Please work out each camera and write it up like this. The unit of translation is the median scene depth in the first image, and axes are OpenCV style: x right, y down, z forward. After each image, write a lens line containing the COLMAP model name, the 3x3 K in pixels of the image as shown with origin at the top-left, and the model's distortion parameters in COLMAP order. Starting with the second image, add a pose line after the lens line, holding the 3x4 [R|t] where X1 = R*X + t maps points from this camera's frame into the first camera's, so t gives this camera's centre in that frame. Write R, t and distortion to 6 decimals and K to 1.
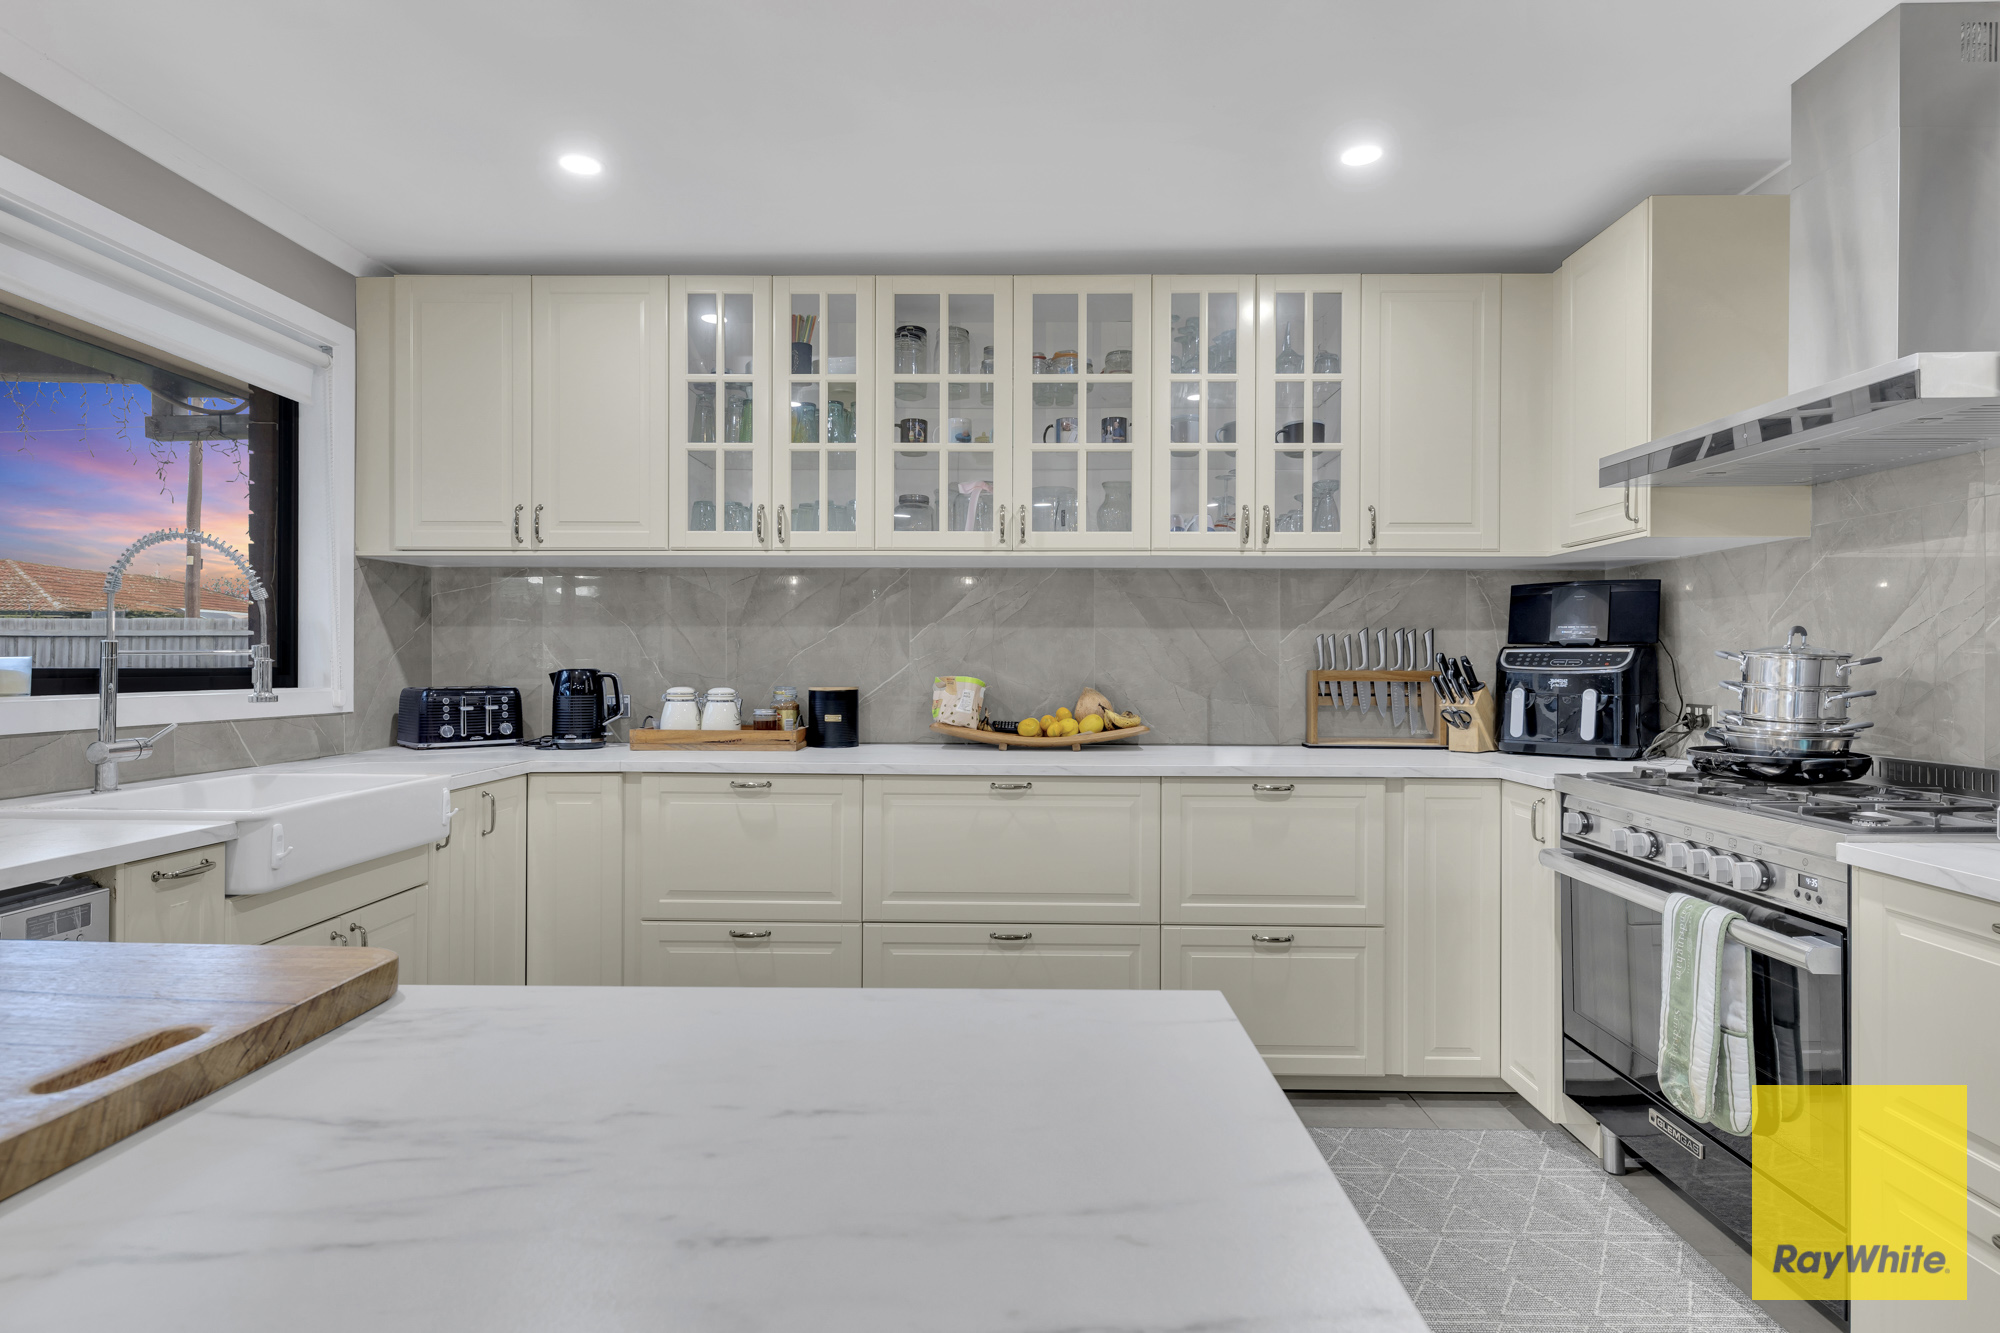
lens RADIAL K [[1039.6, 0, 1007.6], [0, 1039.6, 661.7], [0, 0, 1]] dist [0.006565, 0.000273]
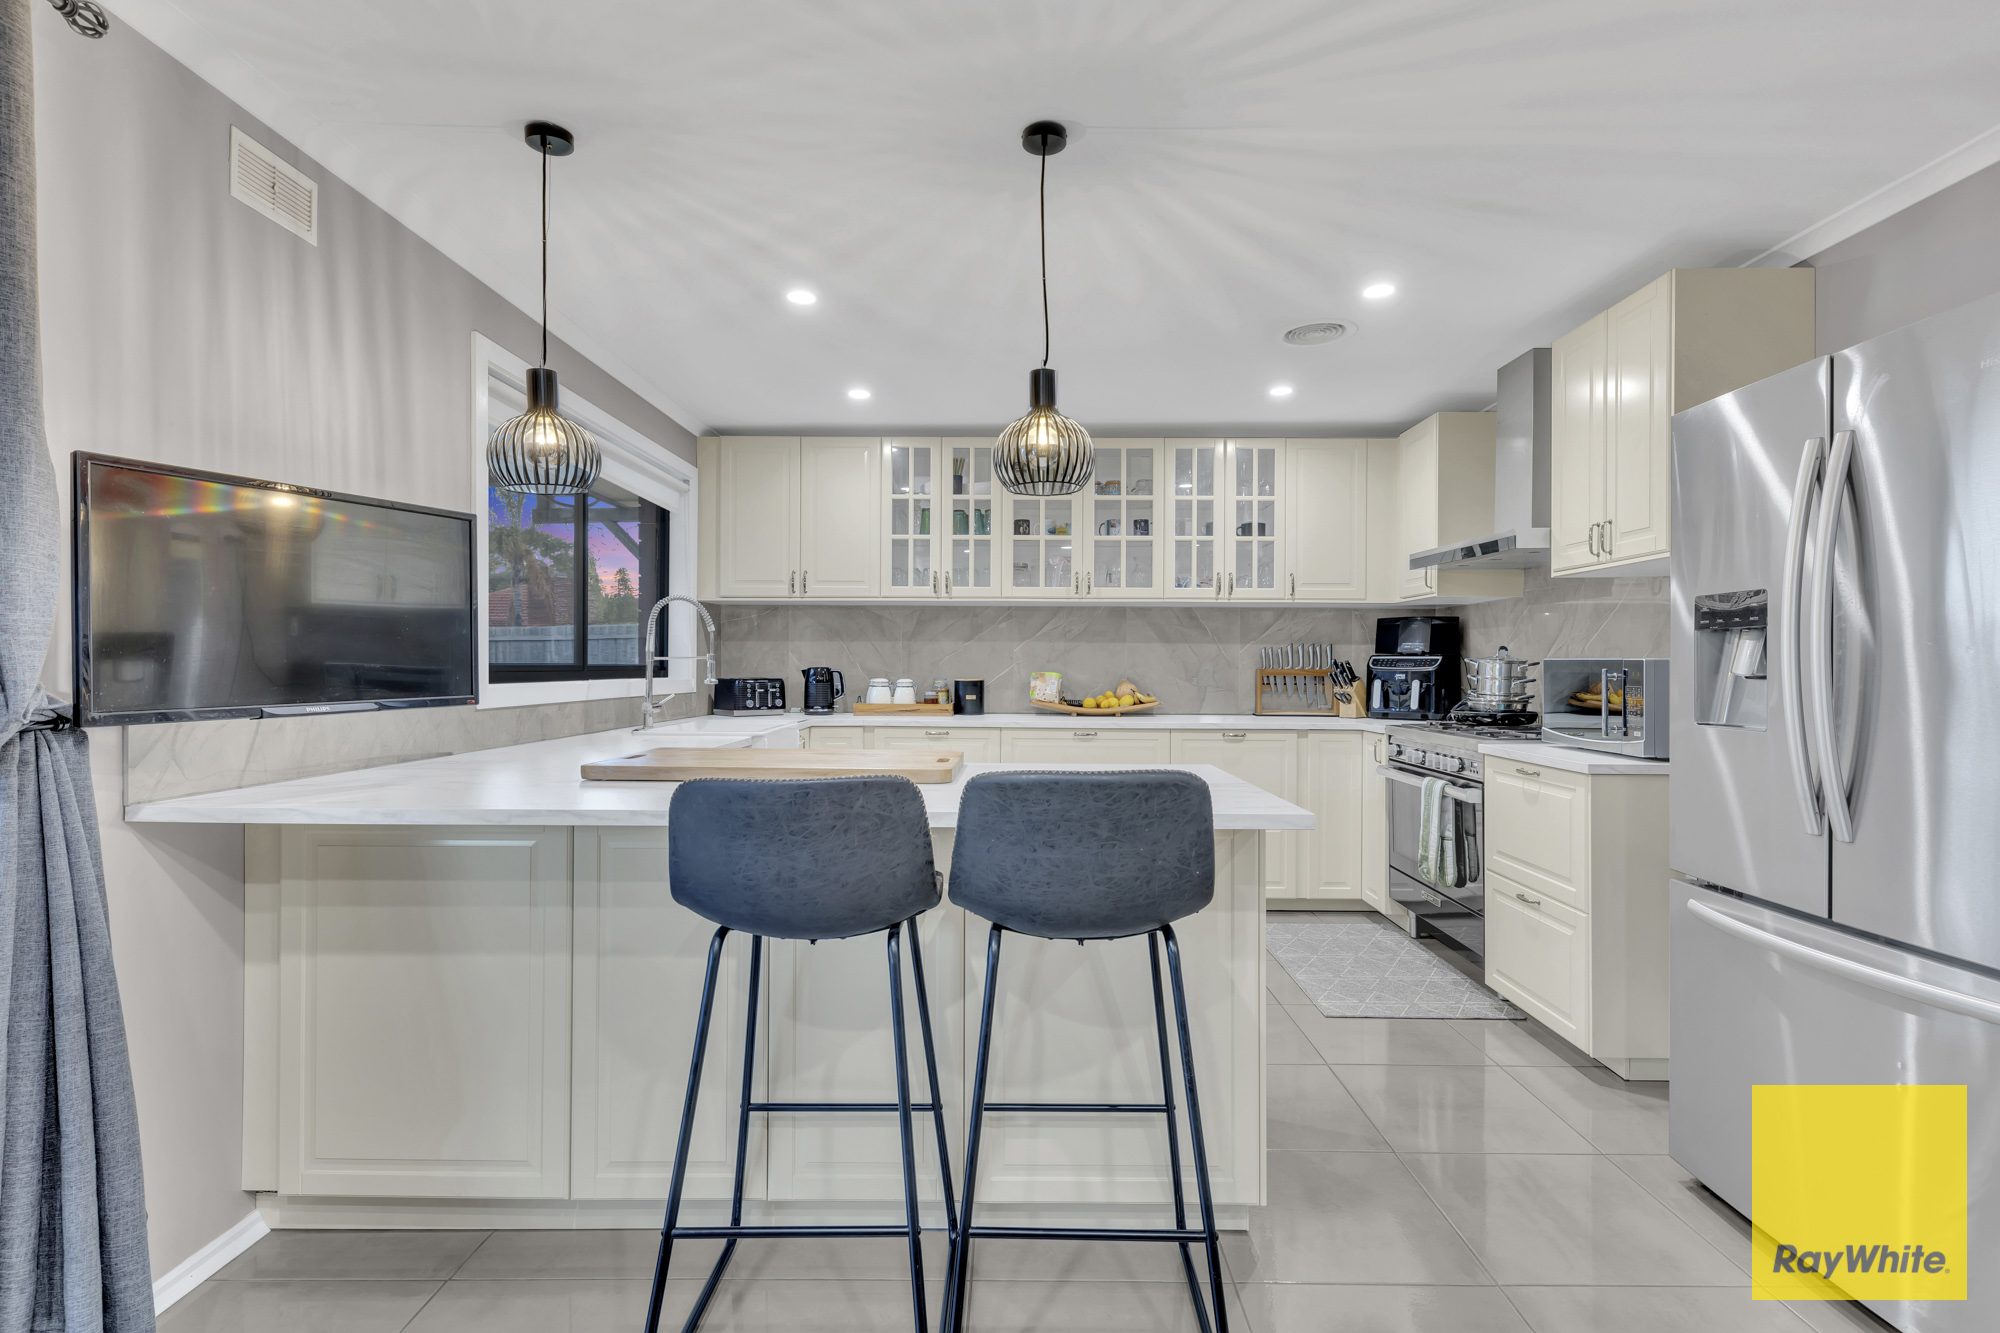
lens RADIAL K [[960.4, 0, 1005.0], [0, 960.4, 663.4], [0, 0, 1]] dist [0.001605, 0.000143]
pose [[0.999981, 0.001995, 0.005894, -0.130048], [-0.001994, 0.999998, -0.000112, 0.000198], [-0.005895, 0.000101, 0.999983, -0.570326]]
